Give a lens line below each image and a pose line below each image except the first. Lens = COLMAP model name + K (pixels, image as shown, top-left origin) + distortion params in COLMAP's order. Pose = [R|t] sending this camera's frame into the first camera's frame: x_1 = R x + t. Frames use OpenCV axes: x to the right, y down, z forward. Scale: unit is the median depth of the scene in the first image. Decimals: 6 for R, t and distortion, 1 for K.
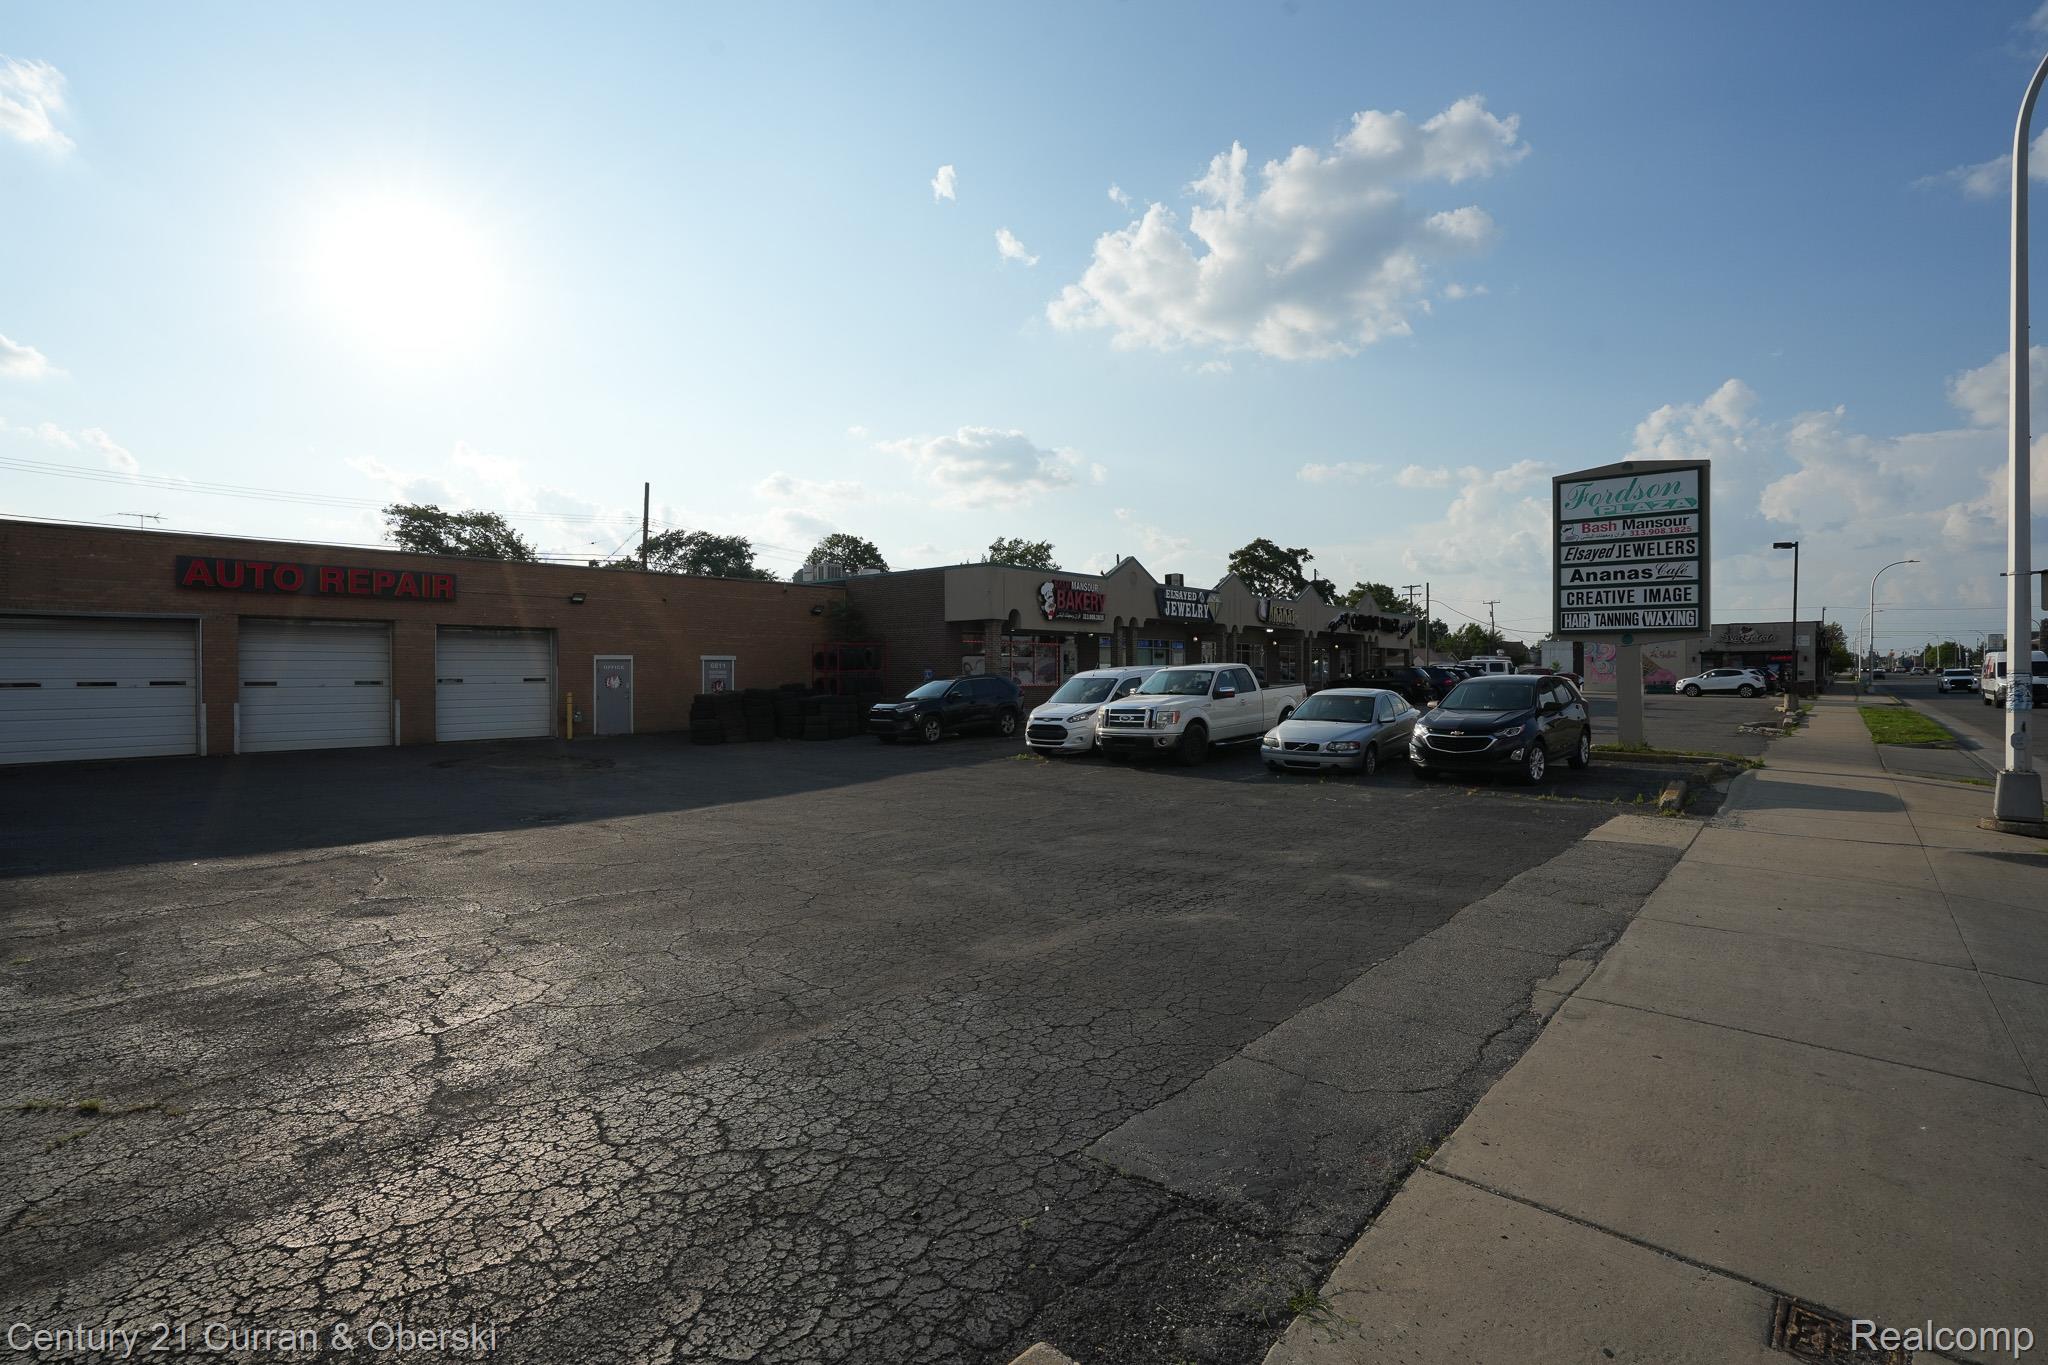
lens RADIAL K [[912.5, 0, 1024.0], [0, 912.5, 682.5], [0, 0, 1]] dist [-0.028118, 0.001098]
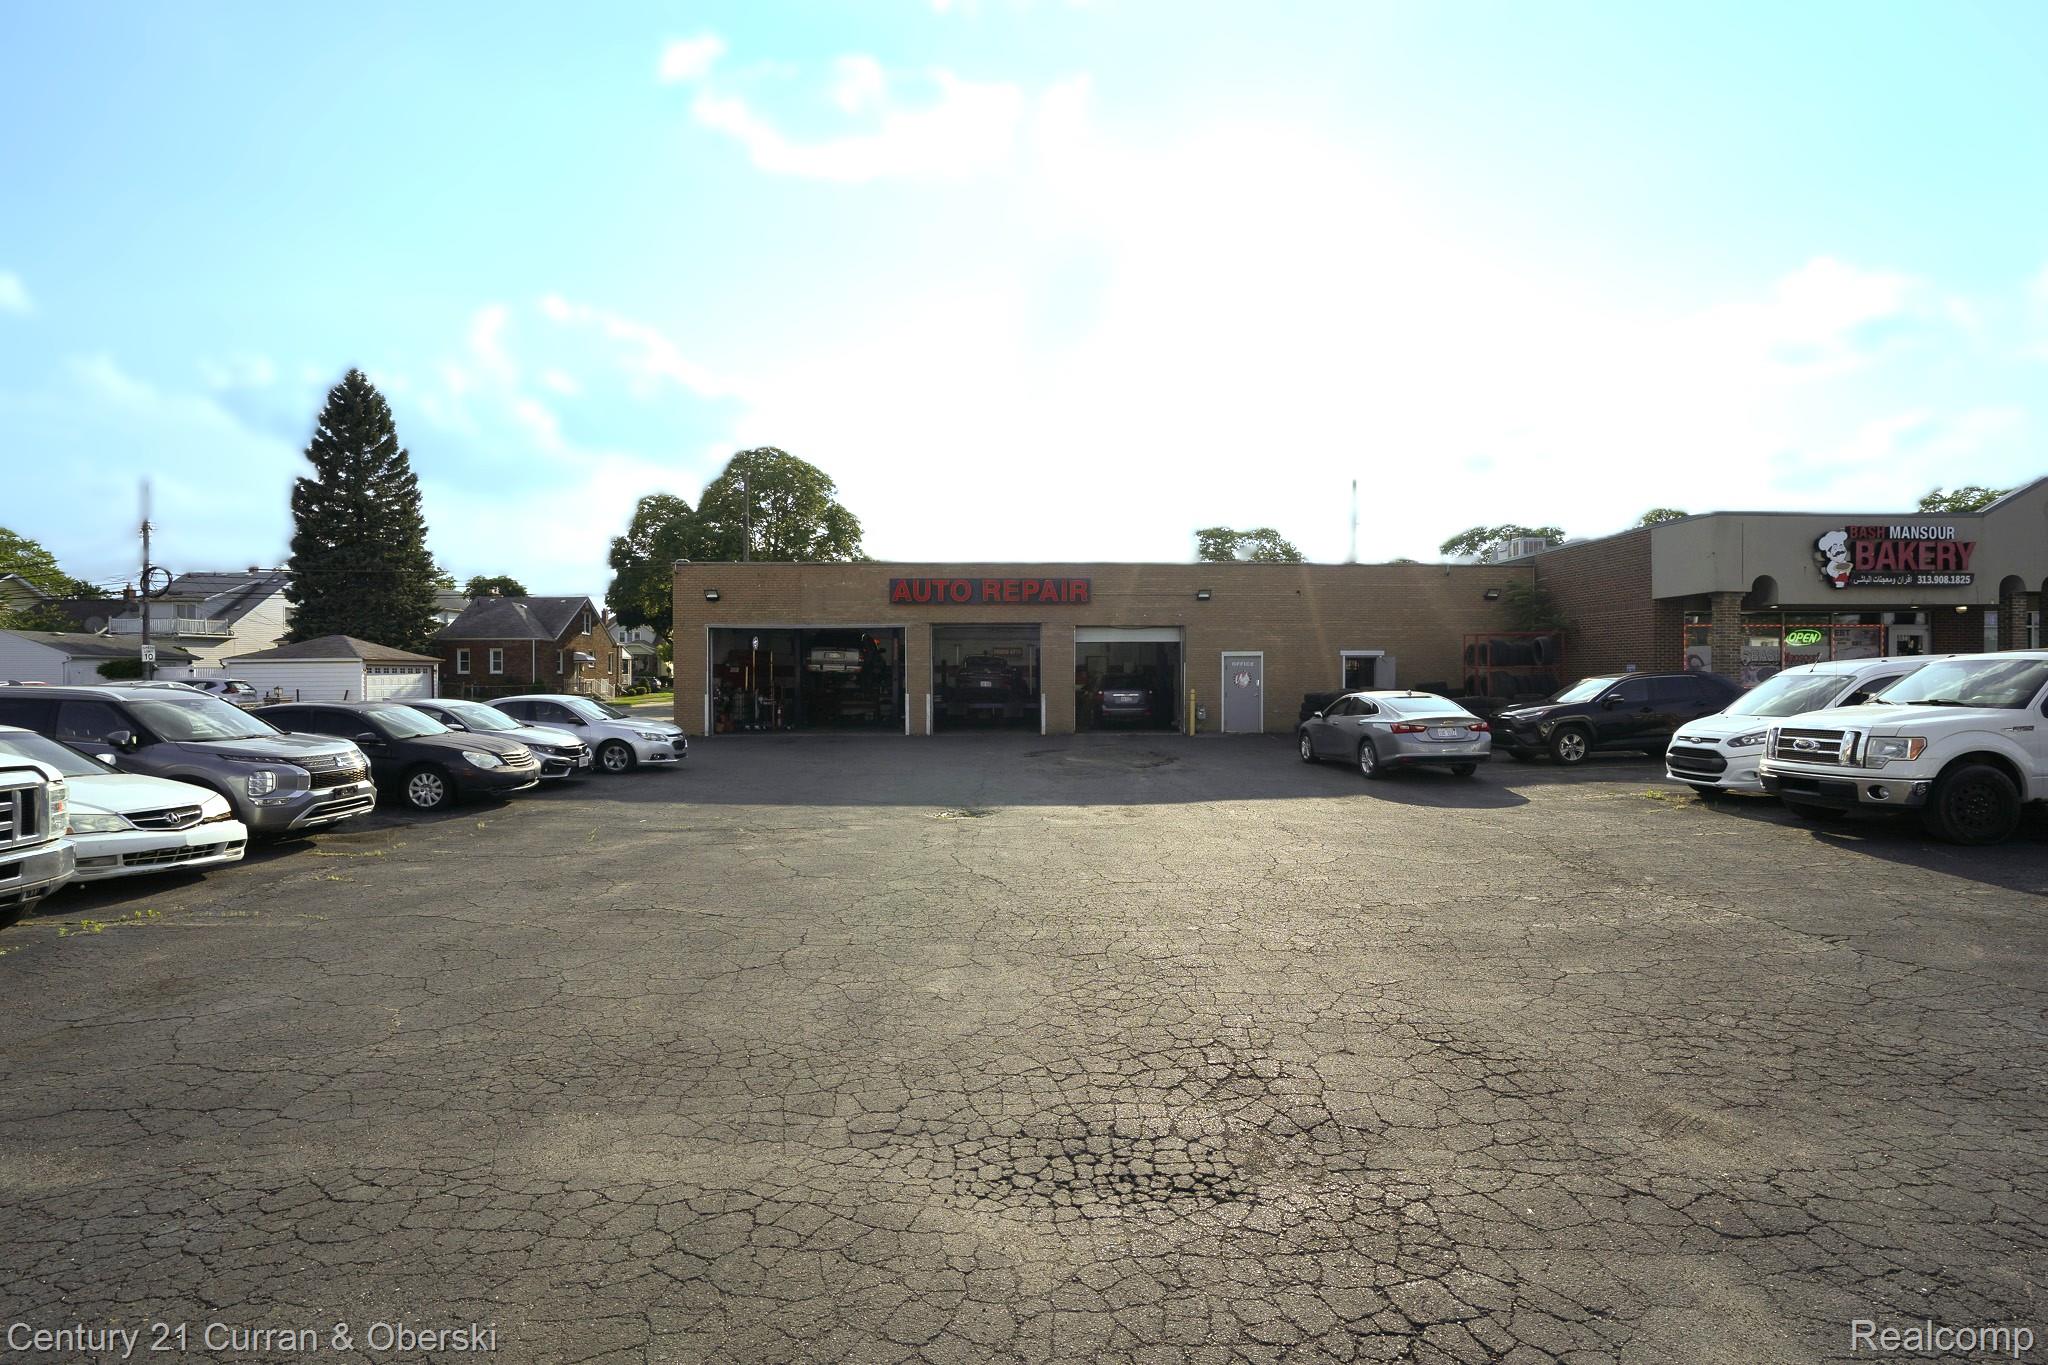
lens RADIAL K [[912.5, 0, 1024.0], [0, 912.5, 682.5], [0, 0, 1]] dist [-0.028118, 0.001098]
pose [[0.686843, 0.009405, -0.726745, 0.147811], [-0.007641, 0.999954, 0.005720, 0.000336], [0.726766, 0.001624, 0.686883, 0.213702]]
